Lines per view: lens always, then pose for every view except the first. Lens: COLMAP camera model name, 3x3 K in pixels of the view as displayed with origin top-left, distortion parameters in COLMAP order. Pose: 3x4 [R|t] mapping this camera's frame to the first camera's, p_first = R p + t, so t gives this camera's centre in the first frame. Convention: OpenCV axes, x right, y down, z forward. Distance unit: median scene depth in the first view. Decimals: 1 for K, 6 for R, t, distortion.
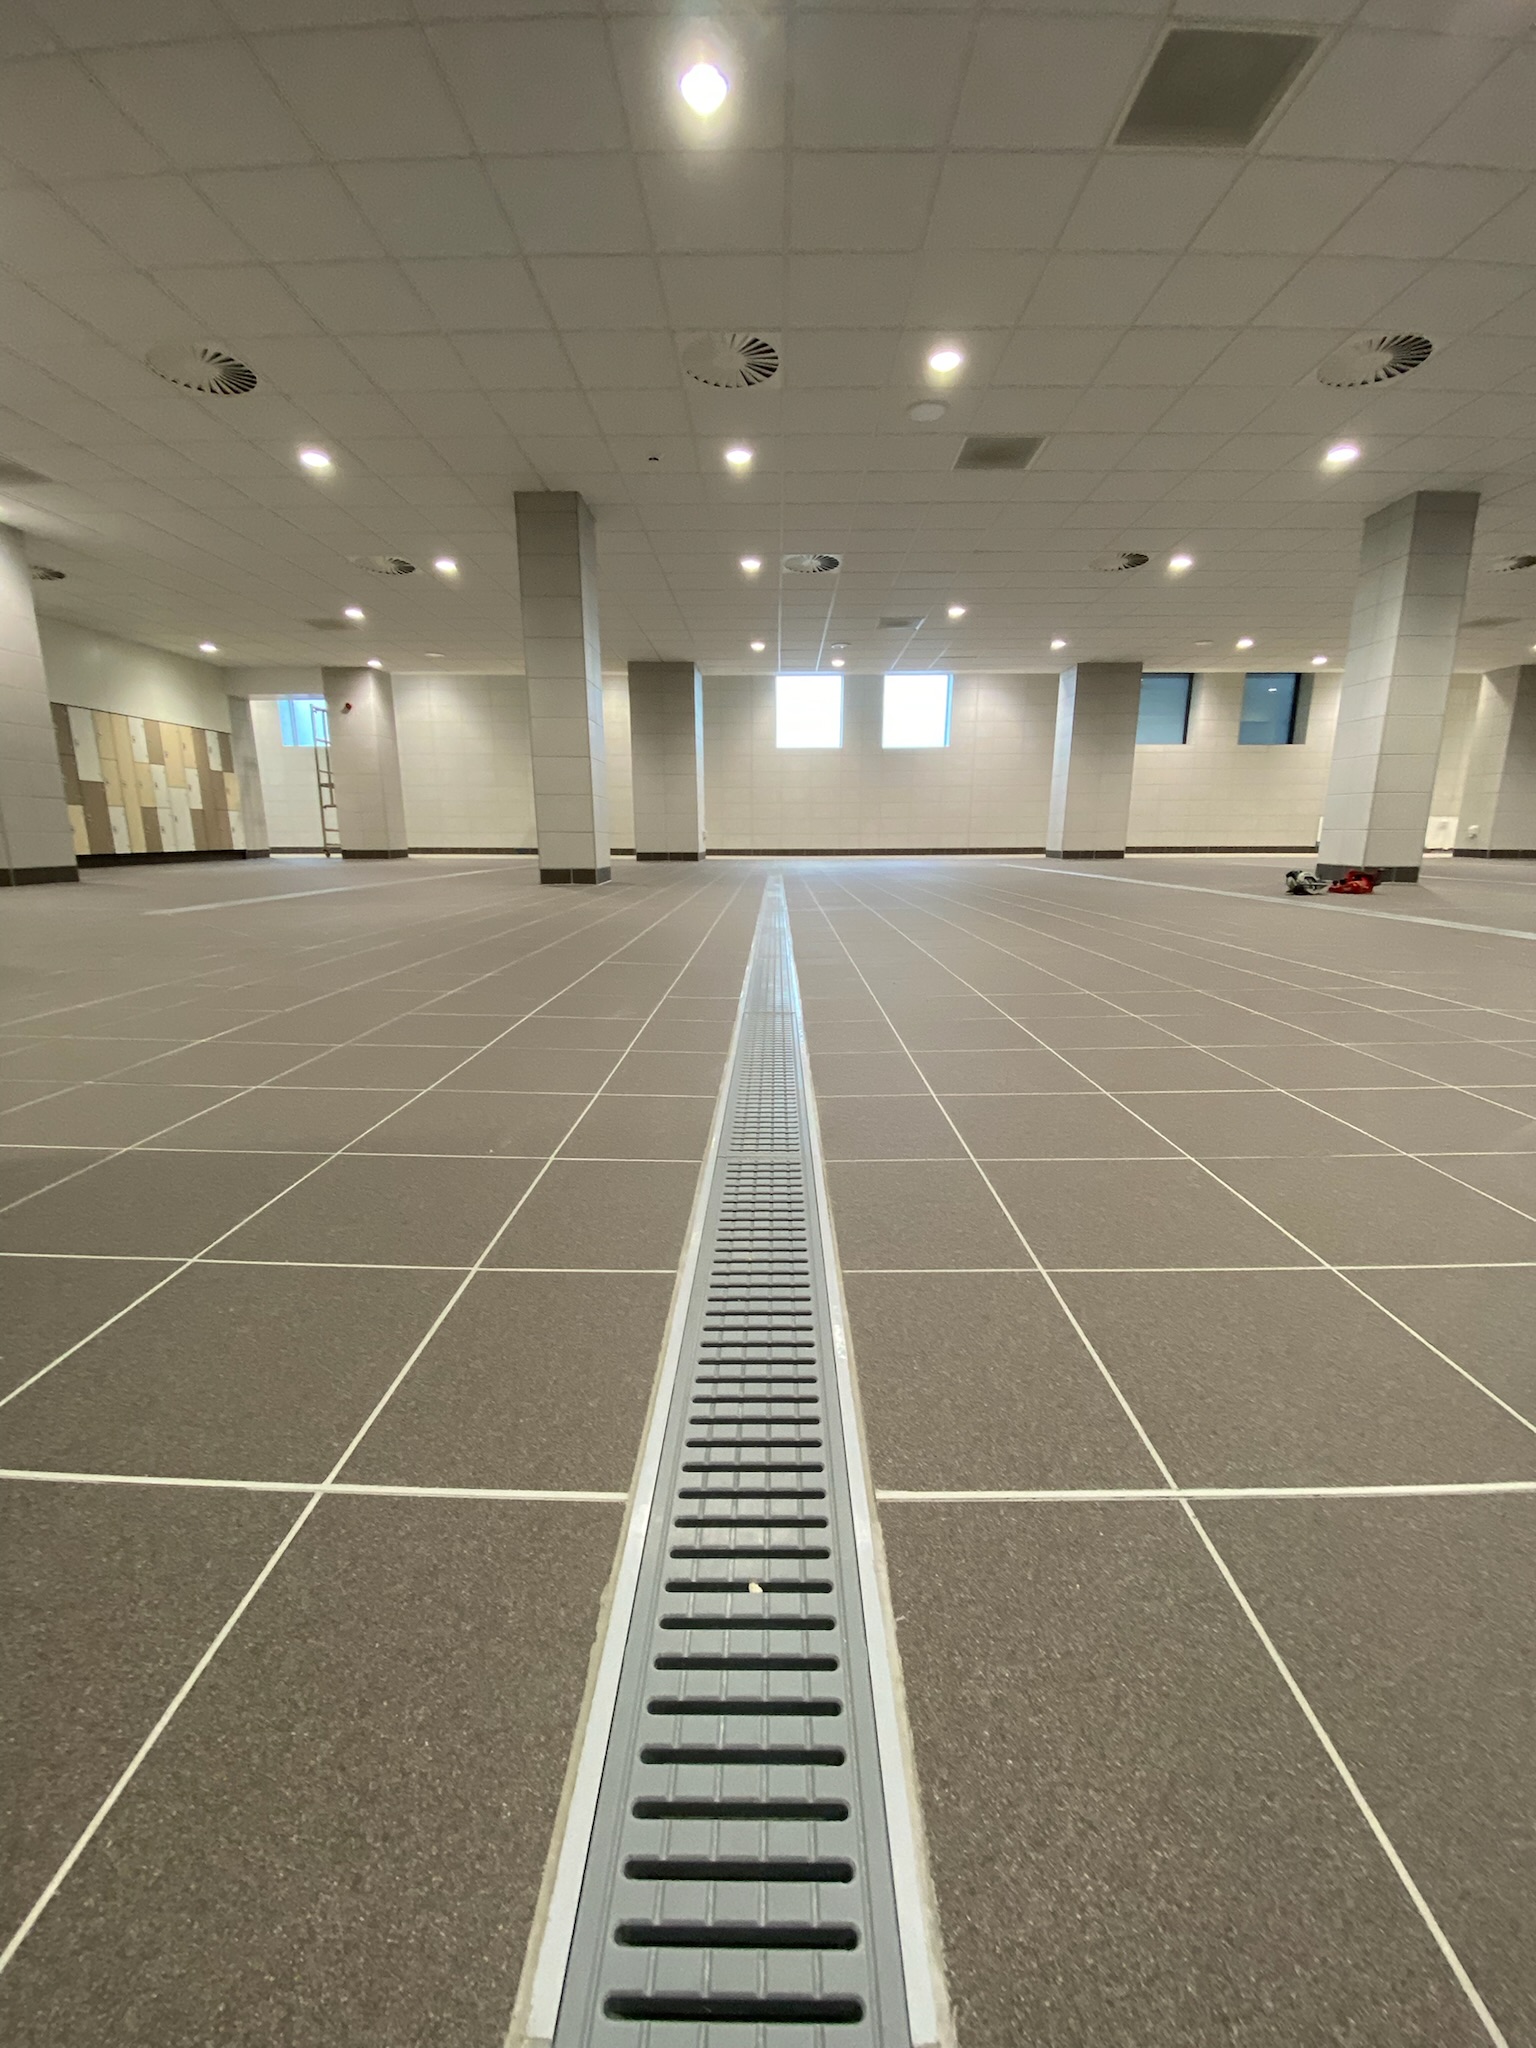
lens RADIAL K [[839.8, 0, 755.4], [0, 839.8, 1017.3], [0, 0, 1]] dist [-0.010302, -0.002529]
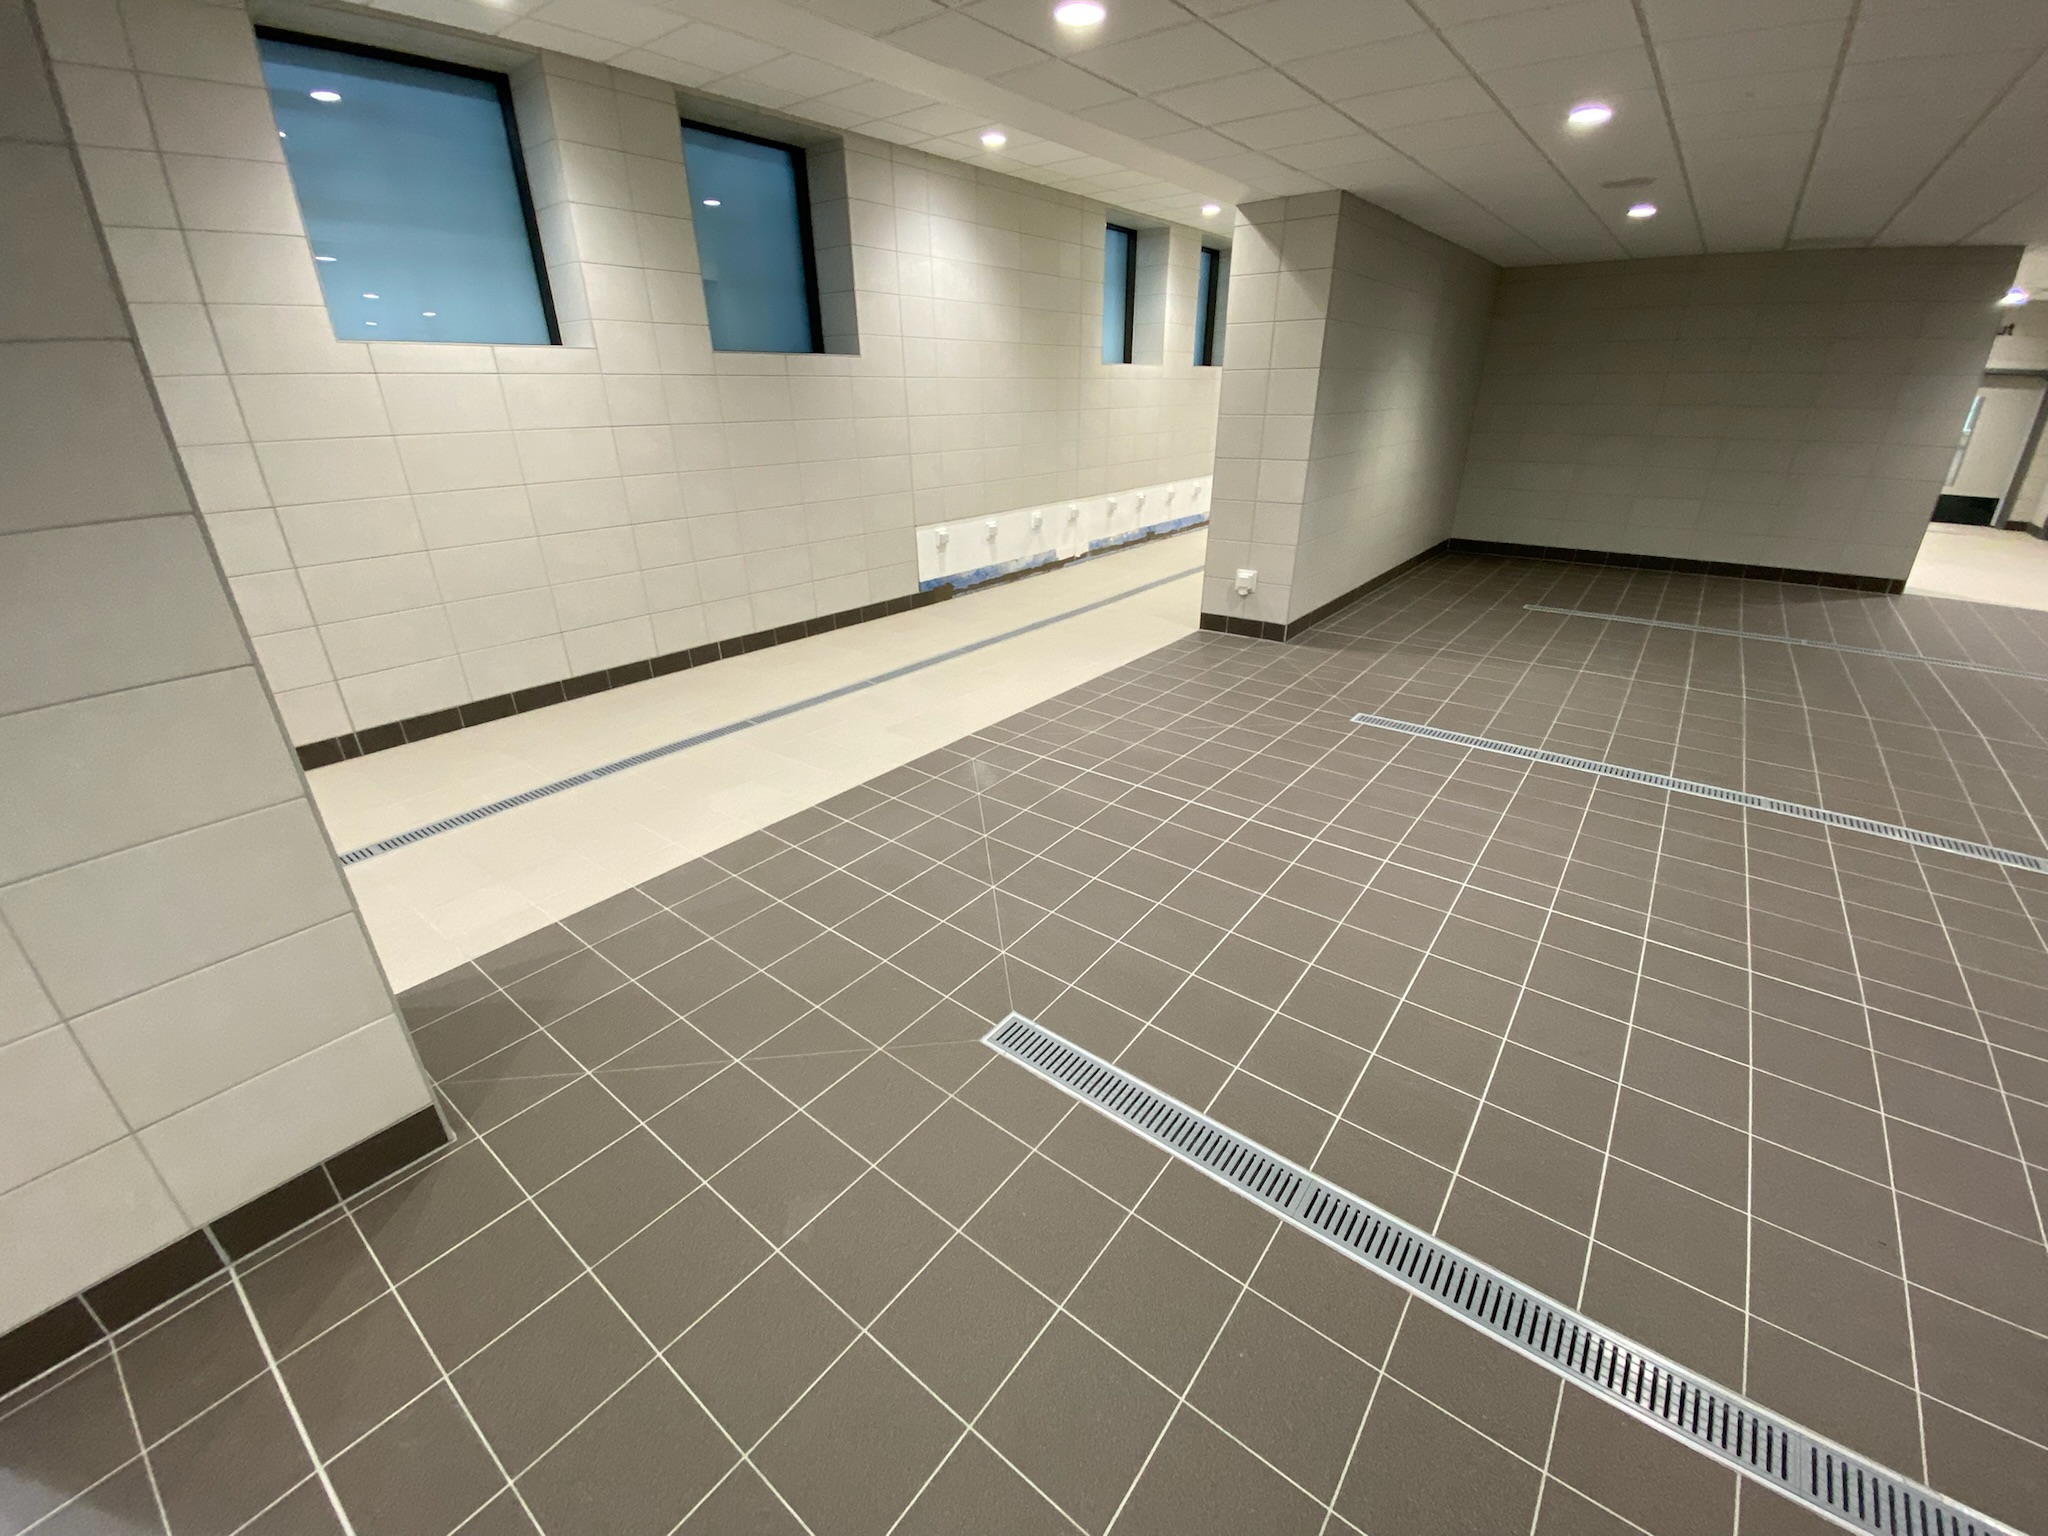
lens RADIAL K [[839.8, 0, 1039.5], [0, 839.8, 767.6], [0, 0, 1]] dist [-0.010302, -0.002529]
pose [[0.583767, -0.336993, 0.738683, 0.410887], [0.182019, 0.940957, 0.285427, -0.281608], [-0.791256, -0.032169, 0.610639, 0.800226]]
